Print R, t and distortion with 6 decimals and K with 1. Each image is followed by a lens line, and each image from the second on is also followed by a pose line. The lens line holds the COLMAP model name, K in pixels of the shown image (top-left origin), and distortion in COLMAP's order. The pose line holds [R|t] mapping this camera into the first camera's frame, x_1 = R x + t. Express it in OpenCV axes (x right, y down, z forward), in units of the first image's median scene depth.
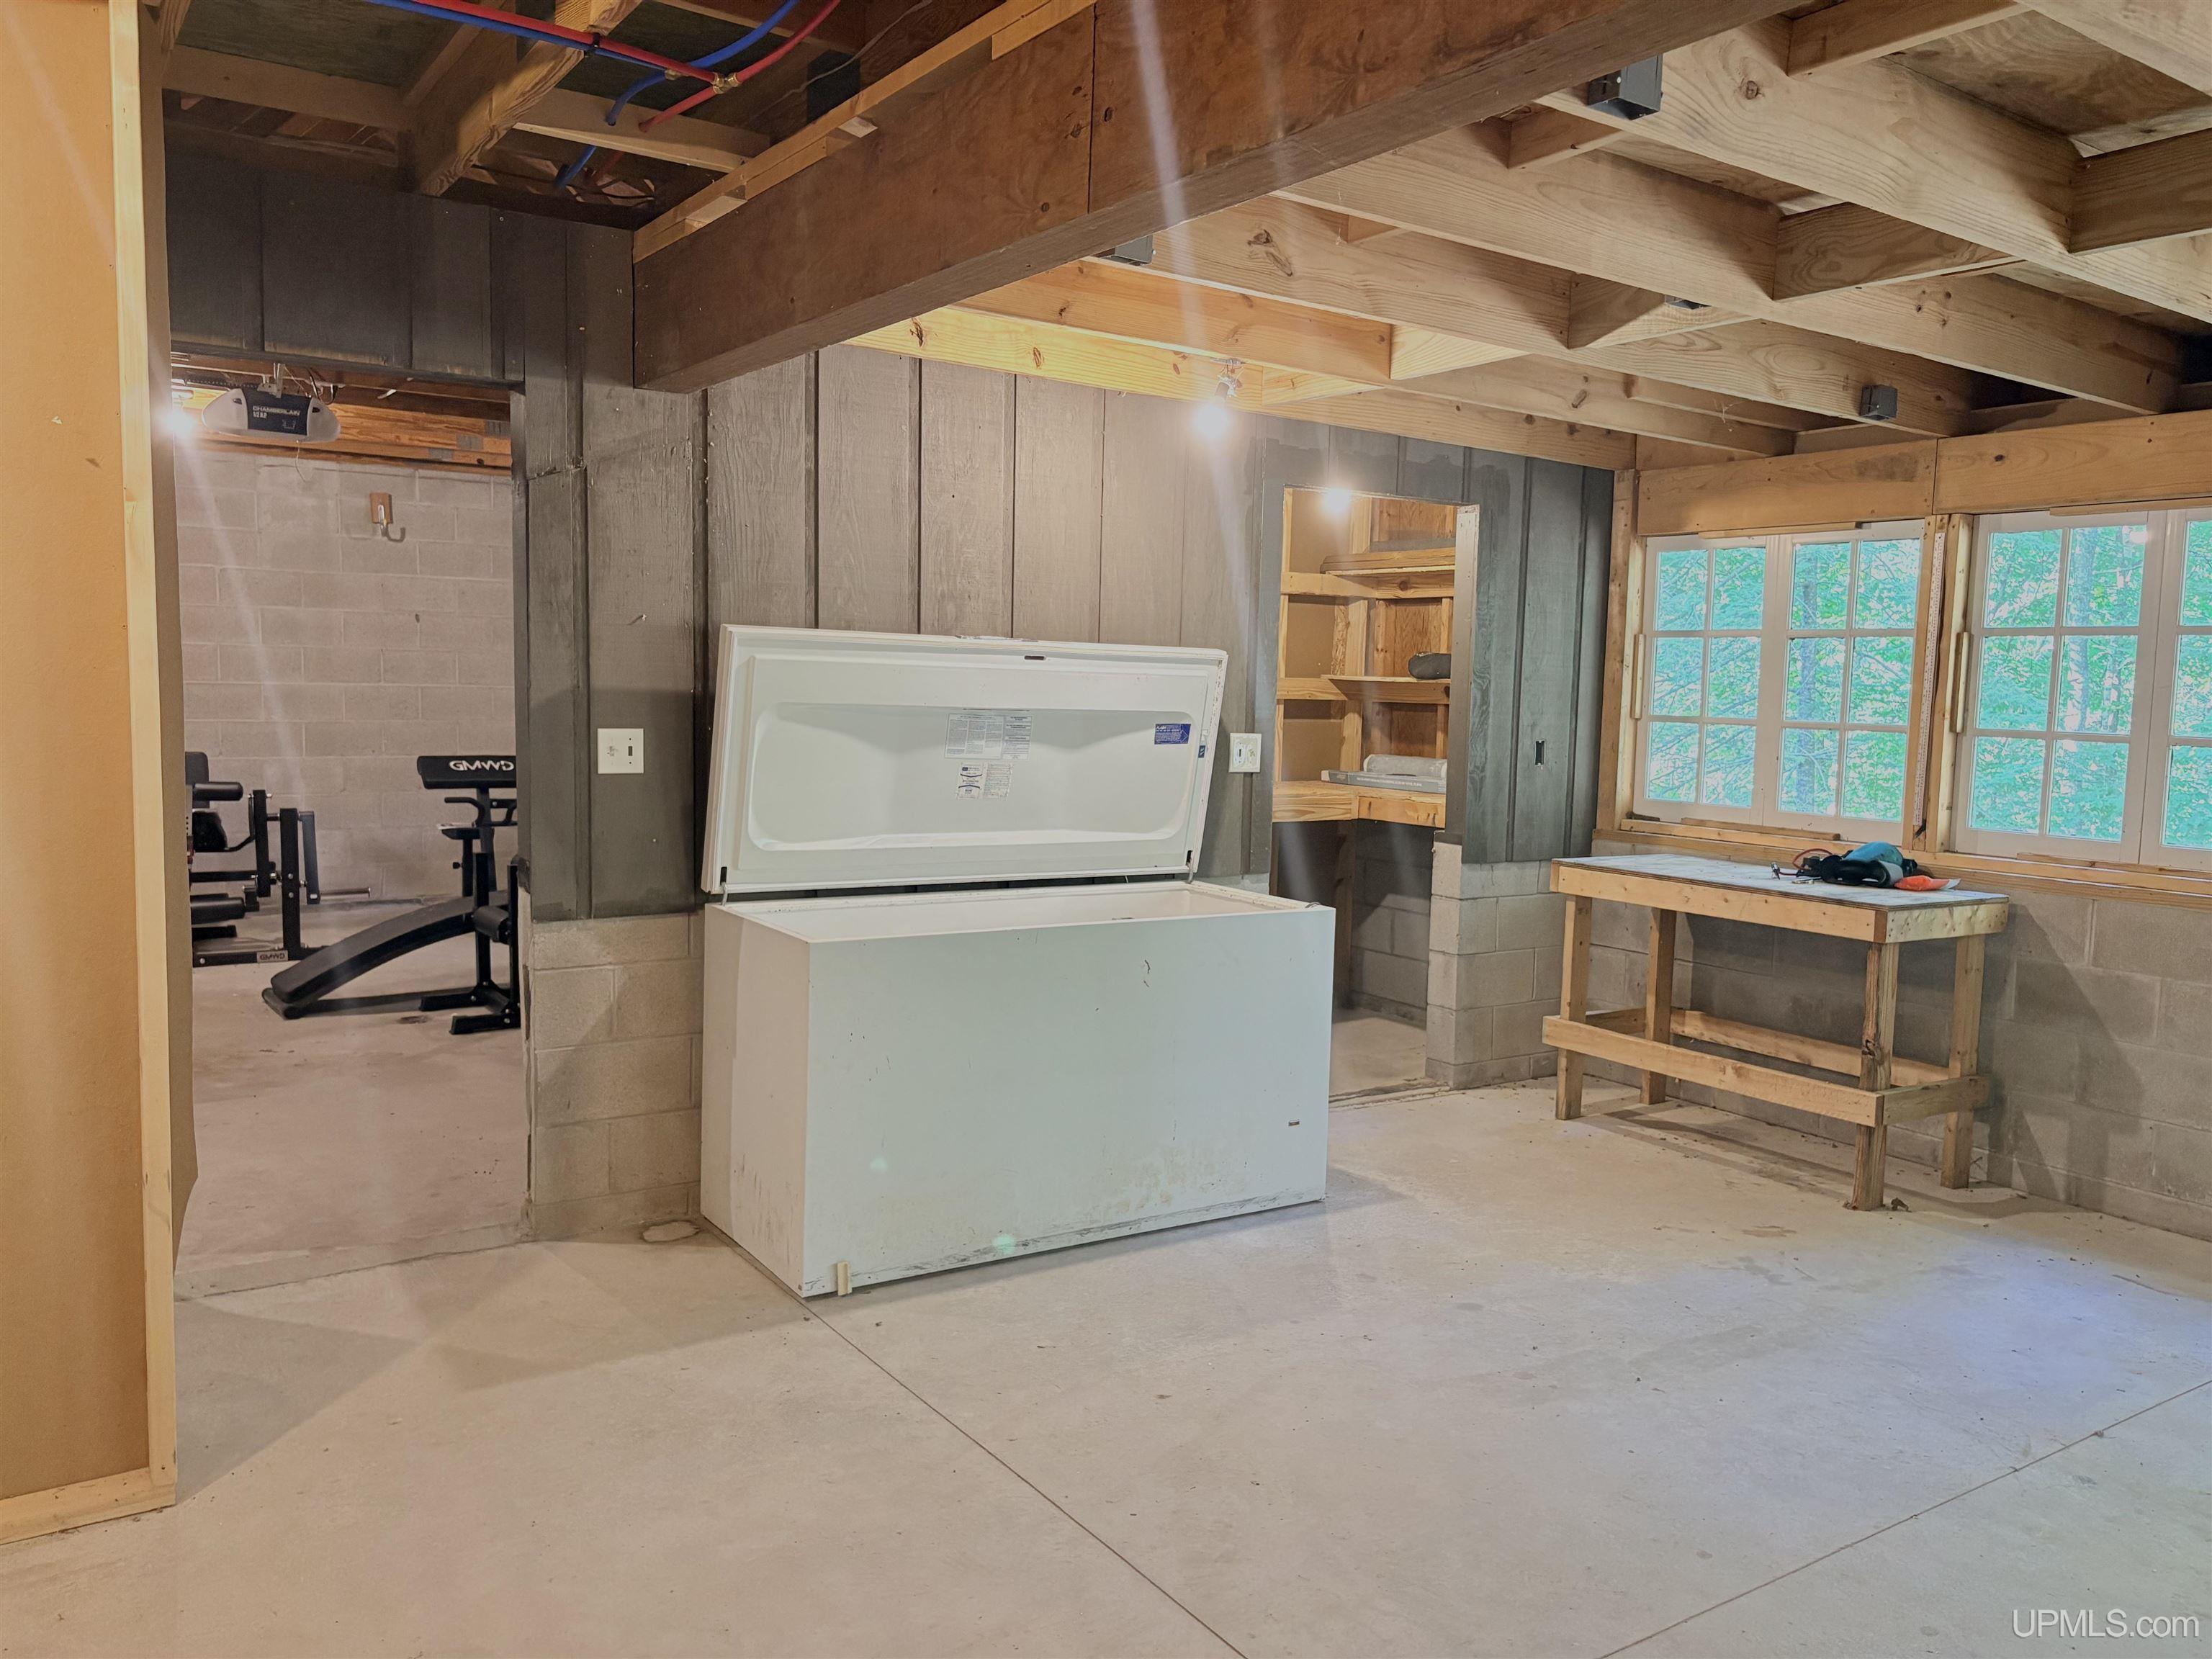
lens RADIAL K [[1669.9, 0, 1112.5], [0, 1669.9, 829.8], [0, 0, 1]] dist [0.013738, -0.011267]
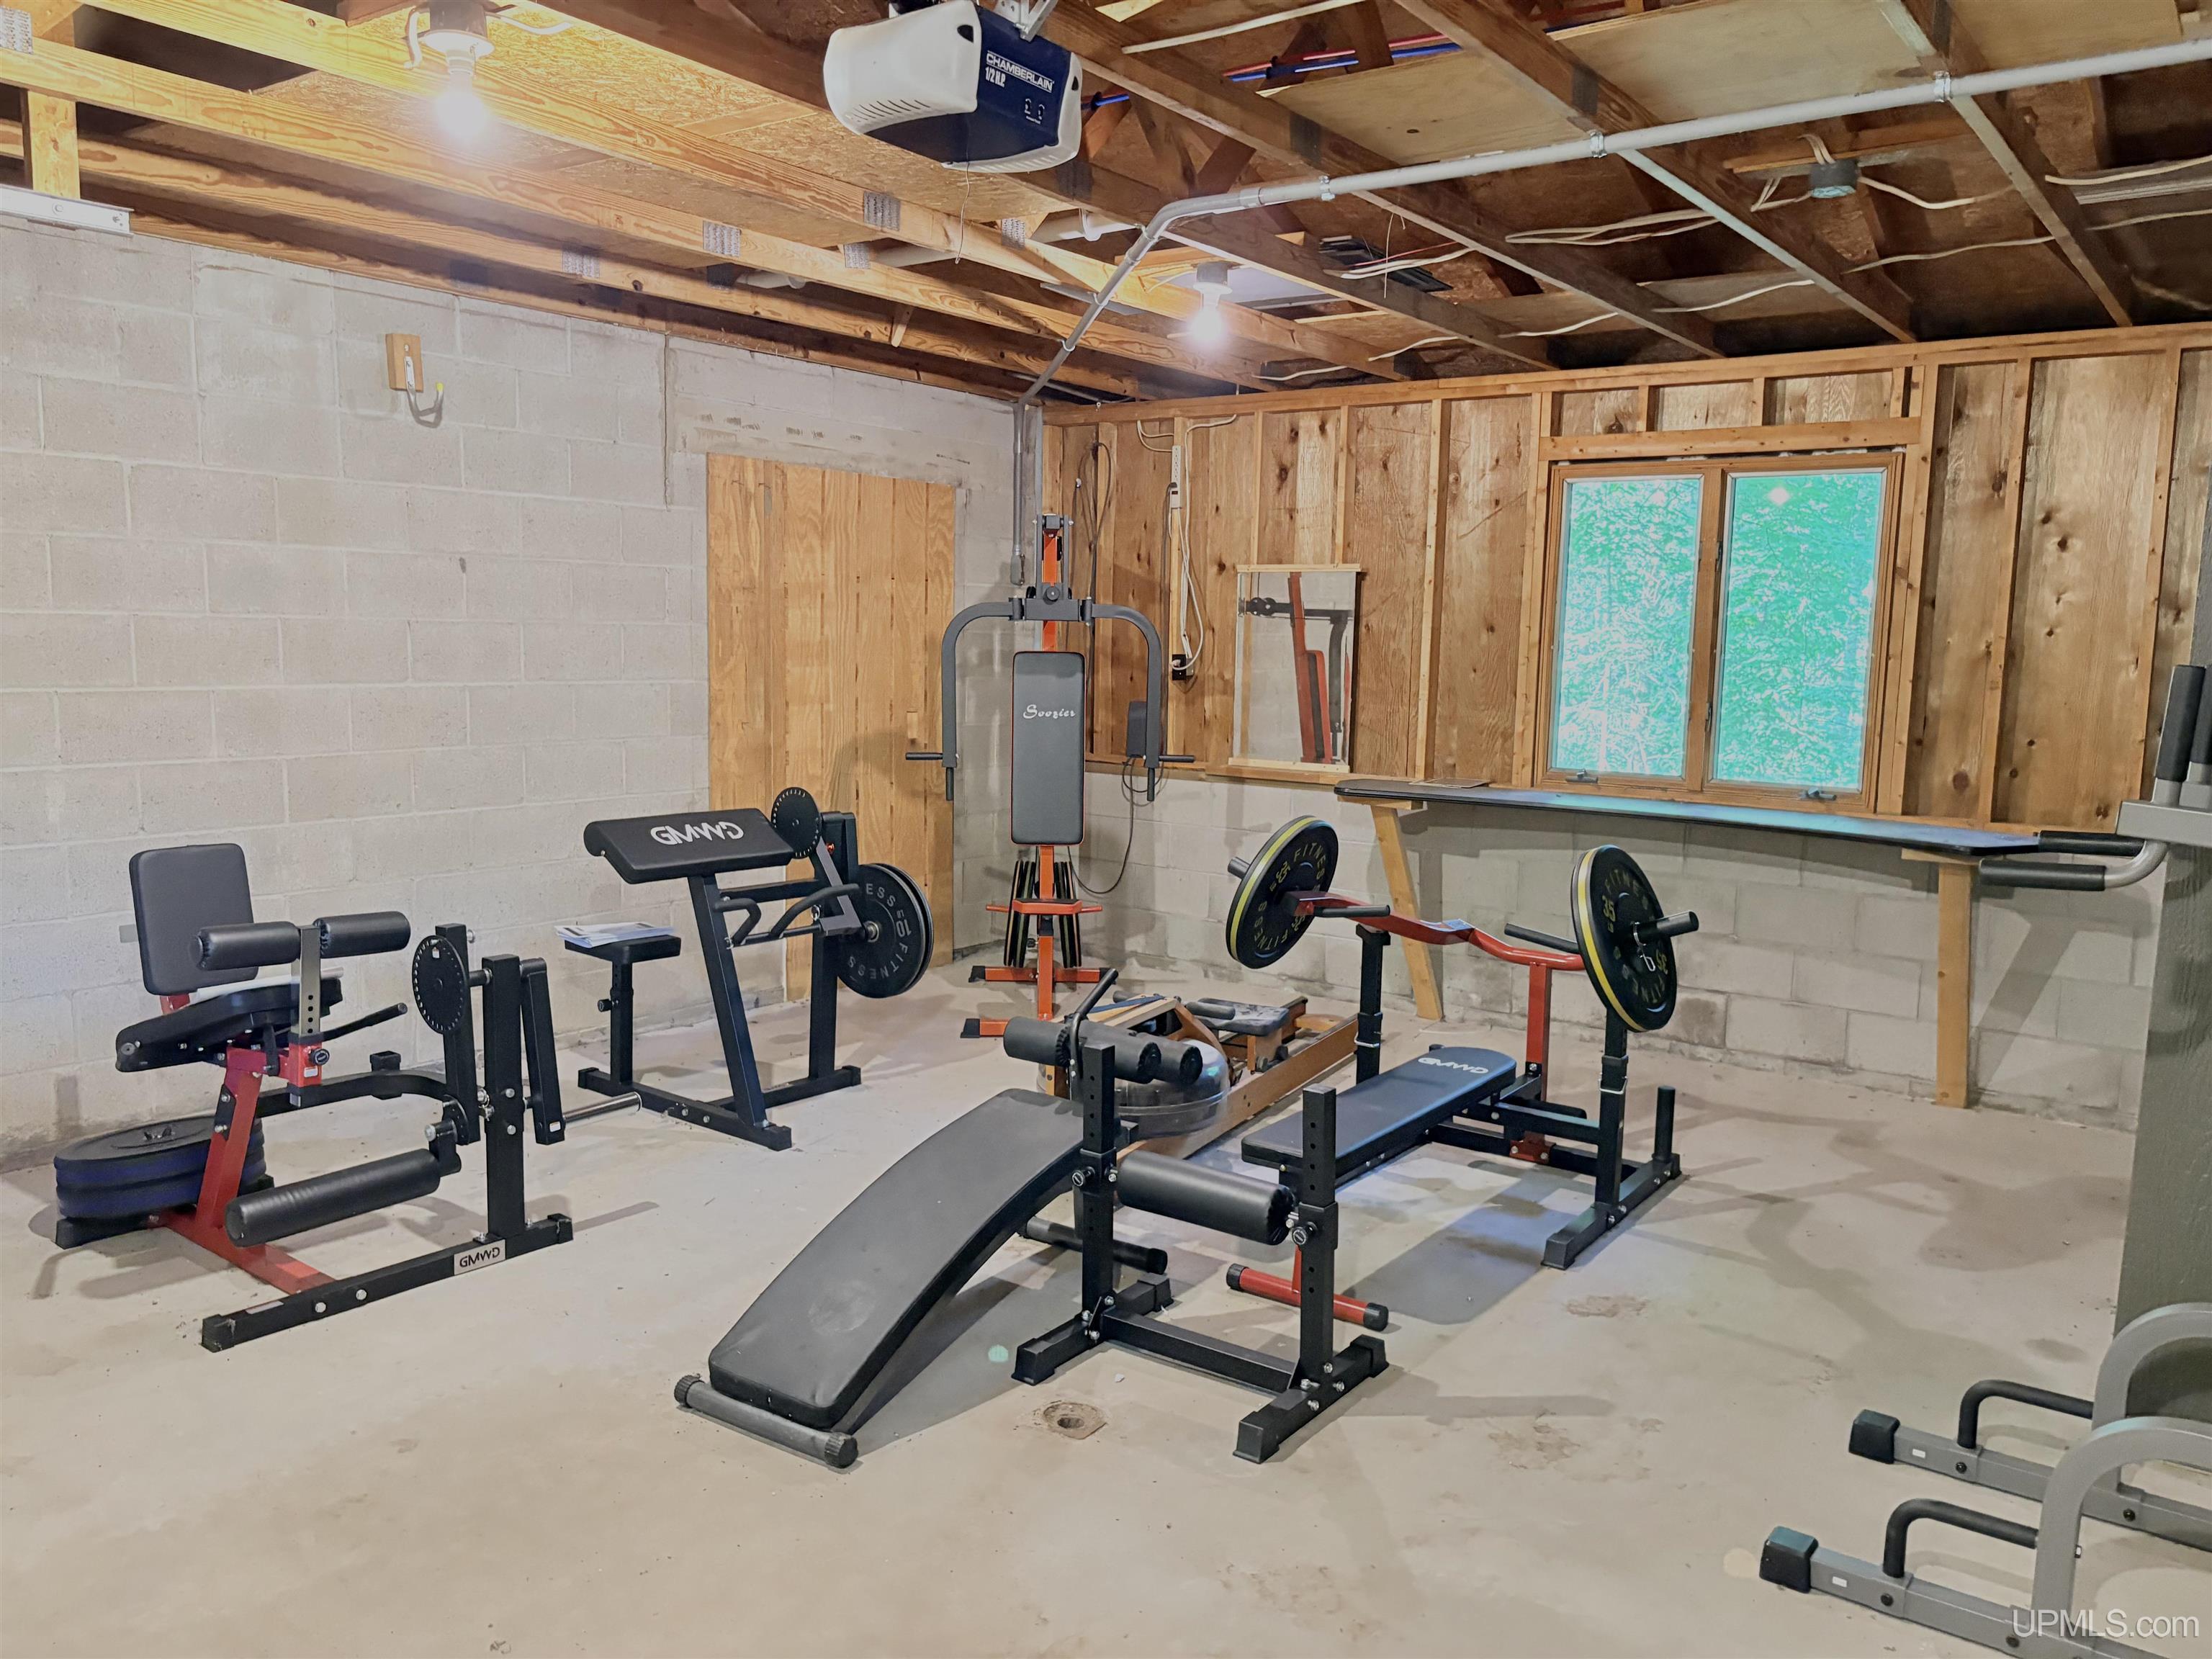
lens RADIAL K [[1669.9, 0, 1109.8], [0, 1669.9, 830.7], [0, 0, 1]] dist [0.013738, -0.011267]
pose [[0.938011, -0.043794, 0.343827, -0.430754], [0.031574, 0.998658, 0.041063, -0.056564], [-0.345164, -0.027662, 0.938135, 0.416895]]
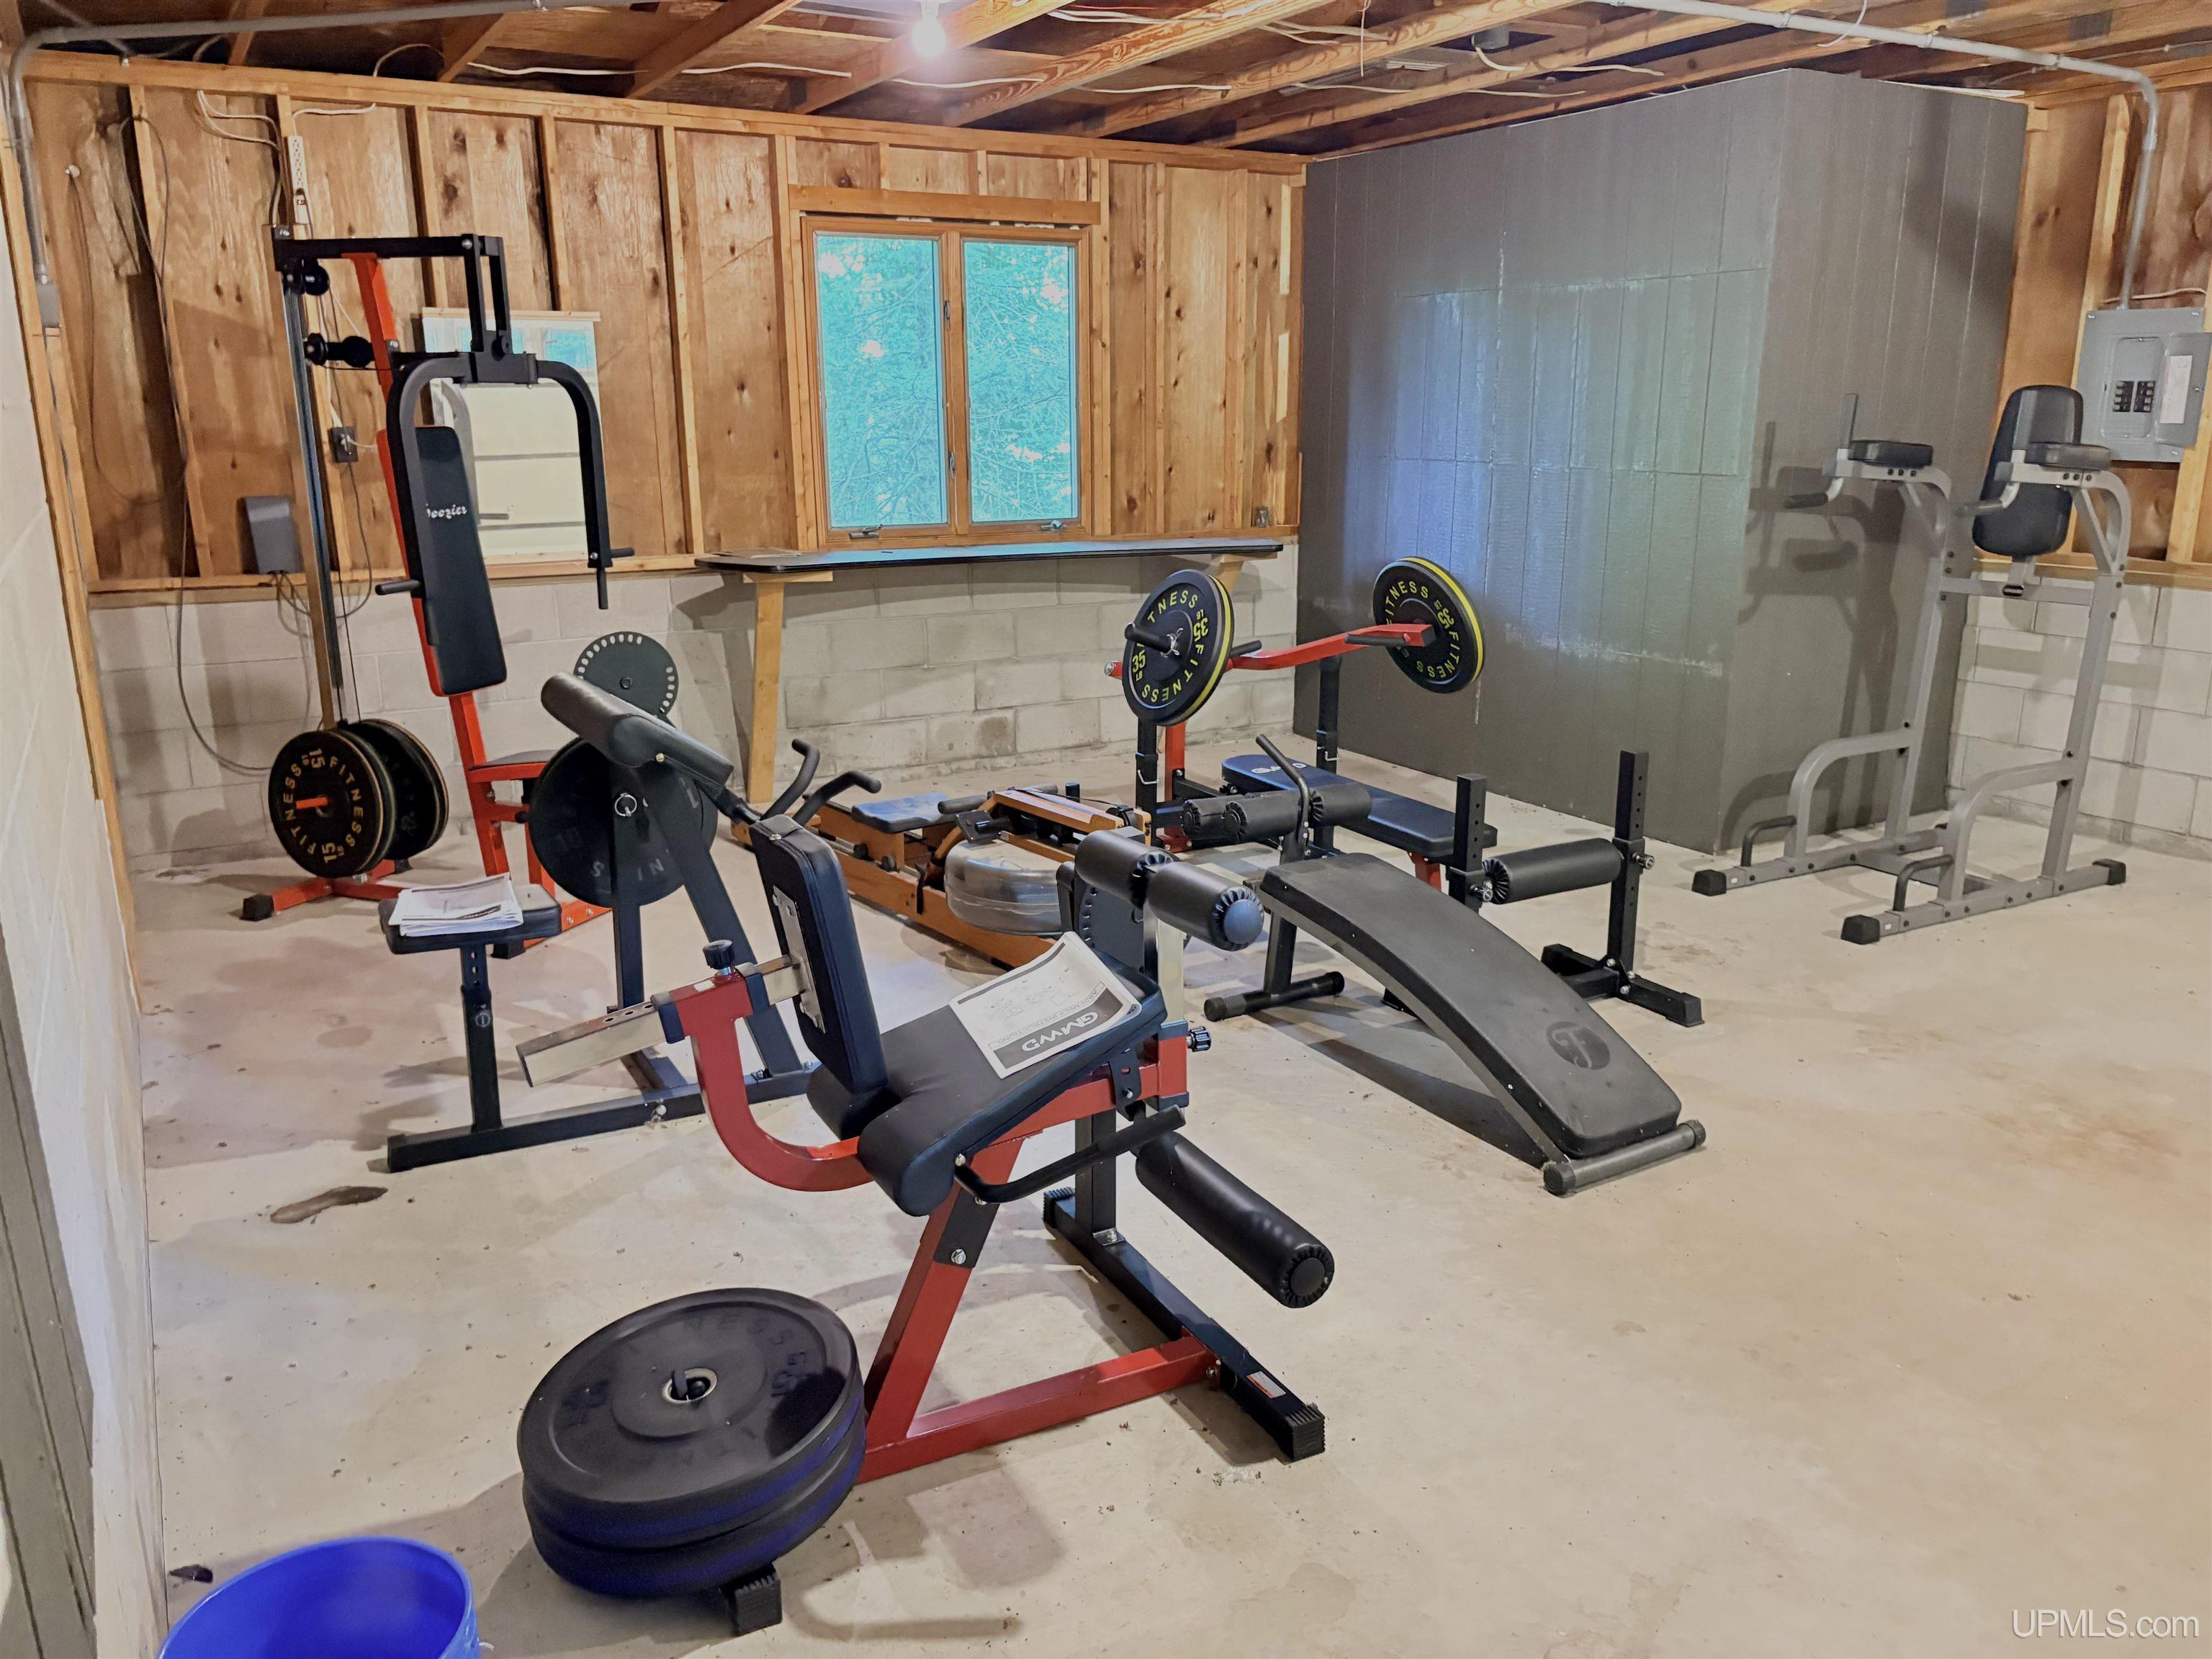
lens RADIAL K [[1669.9, 0, 1111.9], [0, 1669.9, 841.0], [0, 0, 1]] dist [0.013738, -0.011267]
pose [[0.068929, -0.272119, 0.959792, -0.718909], [0.100366, 0.959090, 0.264713, -0.095813], [-0.992560, 0.078084, 0.093420, 0.828306]]
